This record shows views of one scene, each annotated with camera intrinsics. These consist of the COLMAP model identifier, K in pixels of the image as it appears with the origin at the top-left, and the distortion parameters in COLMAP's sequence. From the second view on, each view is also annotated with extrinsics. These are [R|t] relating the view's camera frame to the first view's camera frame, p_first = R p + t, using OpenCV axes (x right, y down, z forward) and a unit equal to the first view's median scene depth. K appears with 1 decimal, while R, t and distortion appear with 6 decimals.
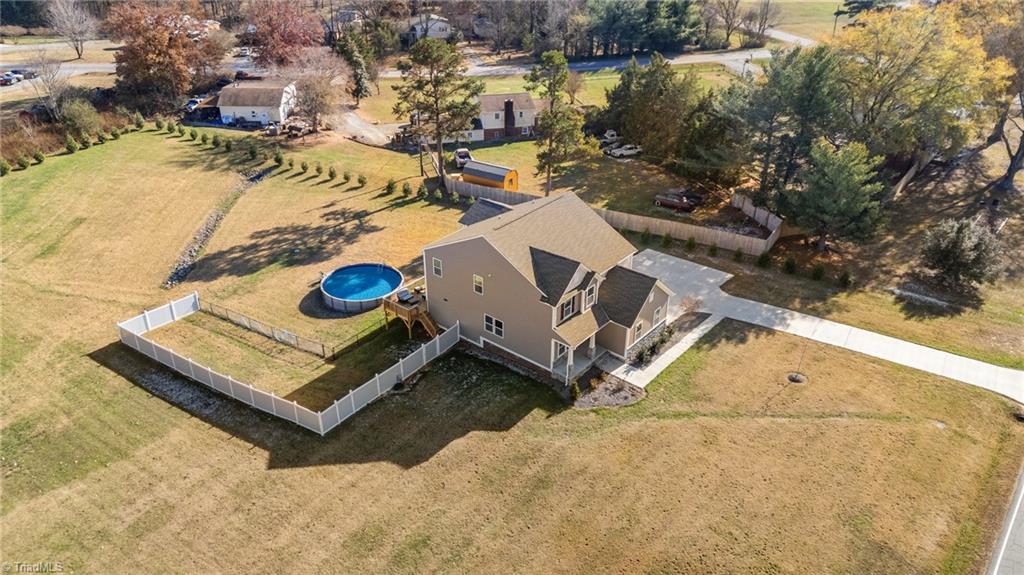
lens RADIAL K [[740.4, 0, 518.7], [0, 740.4, 286.6], [0, 0, 1]] dist [0.124150, -0.185794]
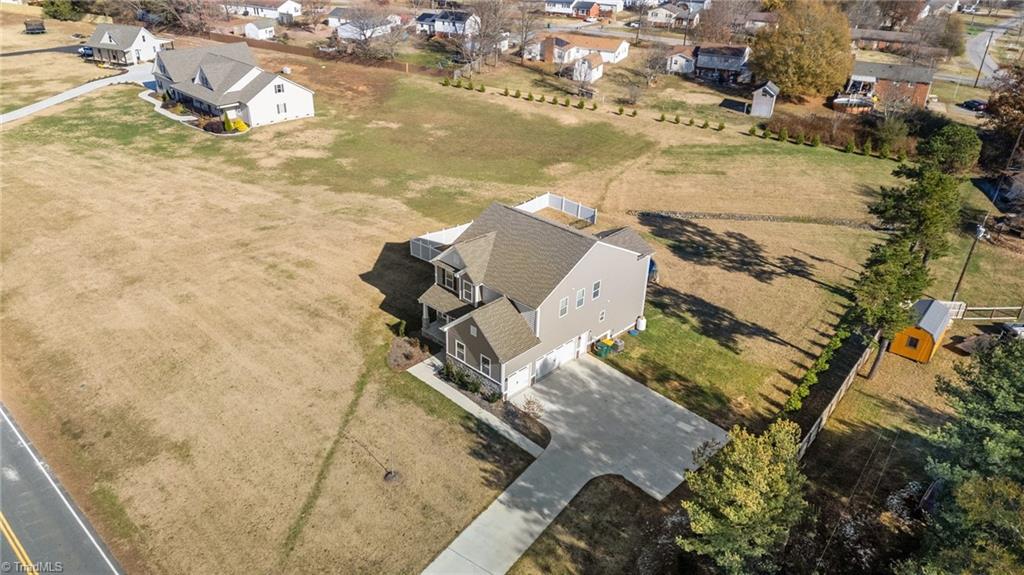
lens RADIAL K [[740.4, 0, 518.7], [0, 740.4, 286.6], [0, 0, 1]] dist [0.124150, -0.185794]
pose [[-0.073092, 0.459561, -0.885134, 0.669307], [-0.515661, 0.742256, 0.427960, -0.315230], [0.853669, 0.487709, 0.182725, 0.569010]]
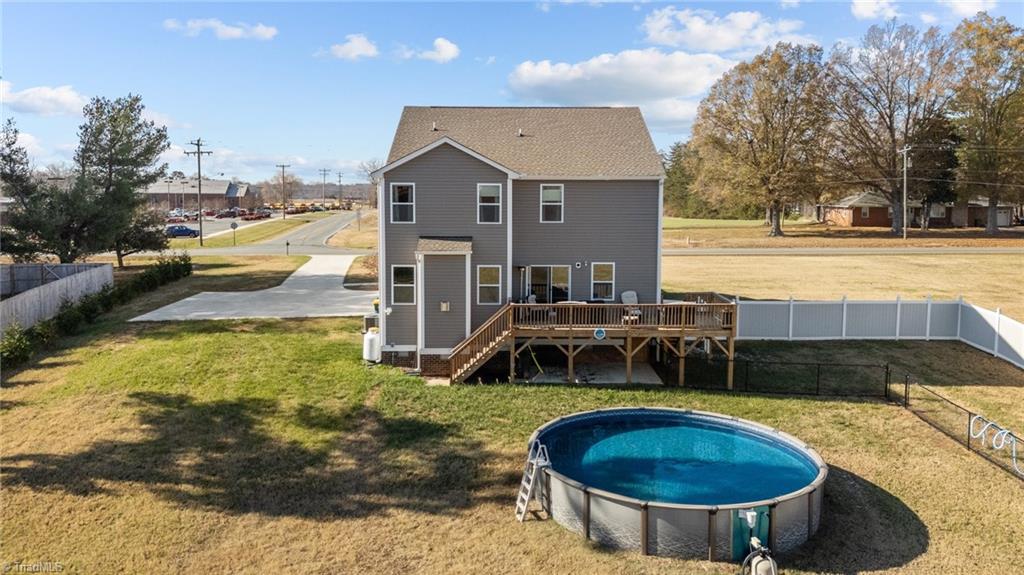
lens RADIAL K [[740.4, 0, 518.7], [0, 740.4, 286.6], [0, 0, 1]] dist [0.124150, -0.185794]
pose [[-0.645241, -0.119575, 0.754564, -0.317303], [0.362281, 0.821675, 0.440003, -0.171448], [-0.672620, 0.557271, -0.486859, 0.949914]]
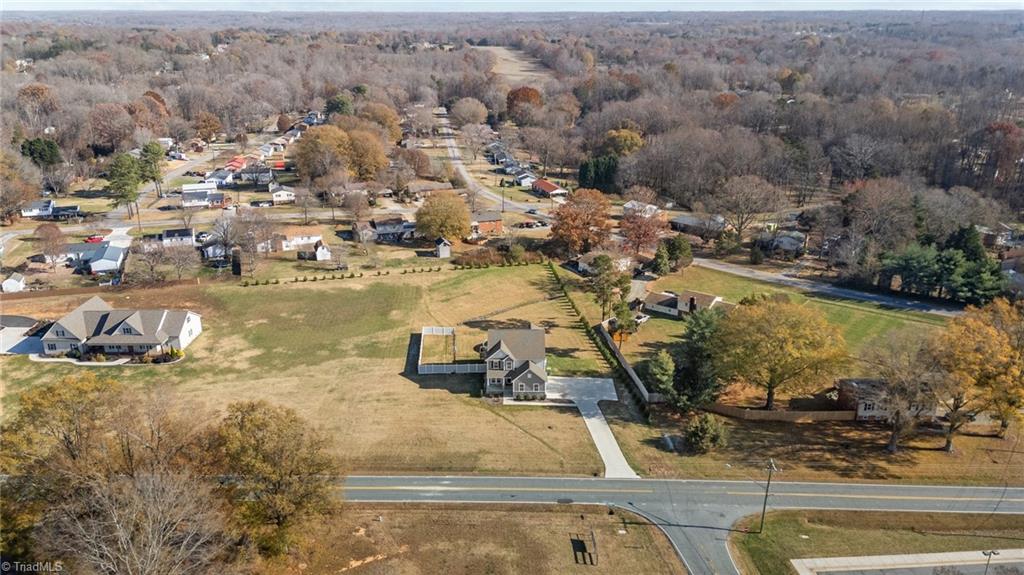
lens RADIAL K [[740.4, 0, 518.7], [0, 740.4, 286.6], [0, 0, 1]] dist [0.124150, -0.185794]
pose [[0.636382, 0.253774, -0.728435, 1.245272], [-0.378625, 0.925512, -0.008346, -0.150043], [0.672057, 0.281115, 0.685064, -0.518511]]
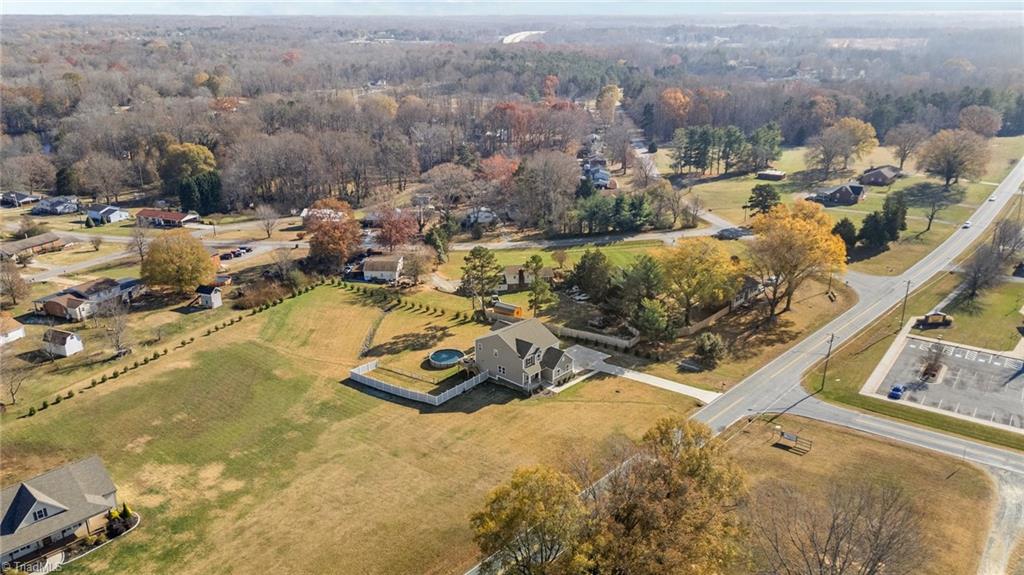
lens RADIAL K [[740.4, 0, 518.7], [0, 740.4, 286.6], [0, 0, 1]] dist [0.124150, -0.185794]
pose [[0.998314, 0.008269, -0.057453, 0.114396], [-0.017969, 0.985203, -0.170448, 0.139022], [0.055193, 0.171193, 0.983690, -1.052859]]
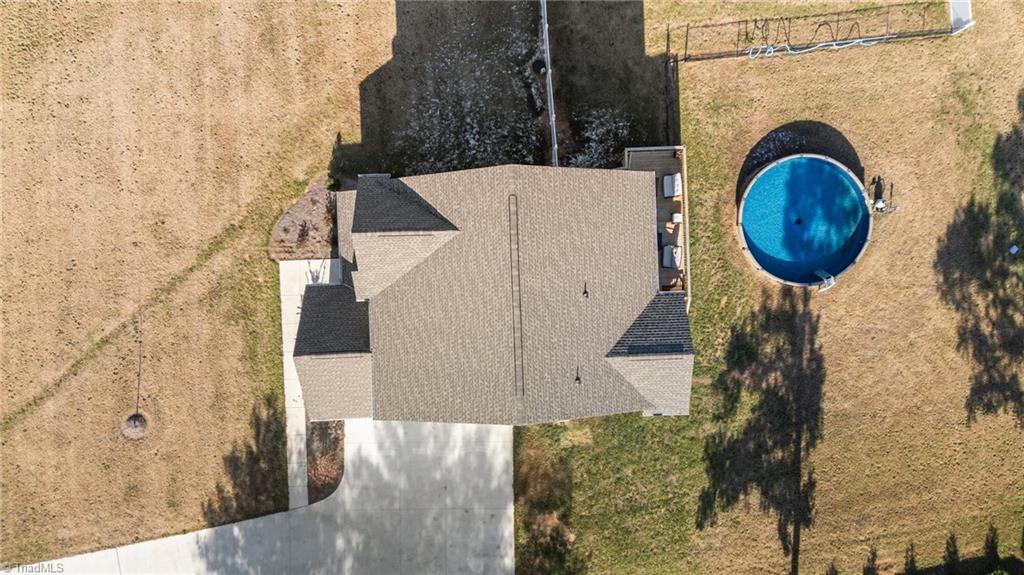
lens RADIAL K [[740.4, 0, 518.7], [0, 740.4, 286.6], [0, 0, 1]] dist [0.124150, -0.185794]
pose [[-0.749614, 0.660358, -0.044782, 0.022772], [-0.357292, -0.346773, 0.867232, -0.397571], [0.557155, 0.666090, 0.495887, 0.498434]]
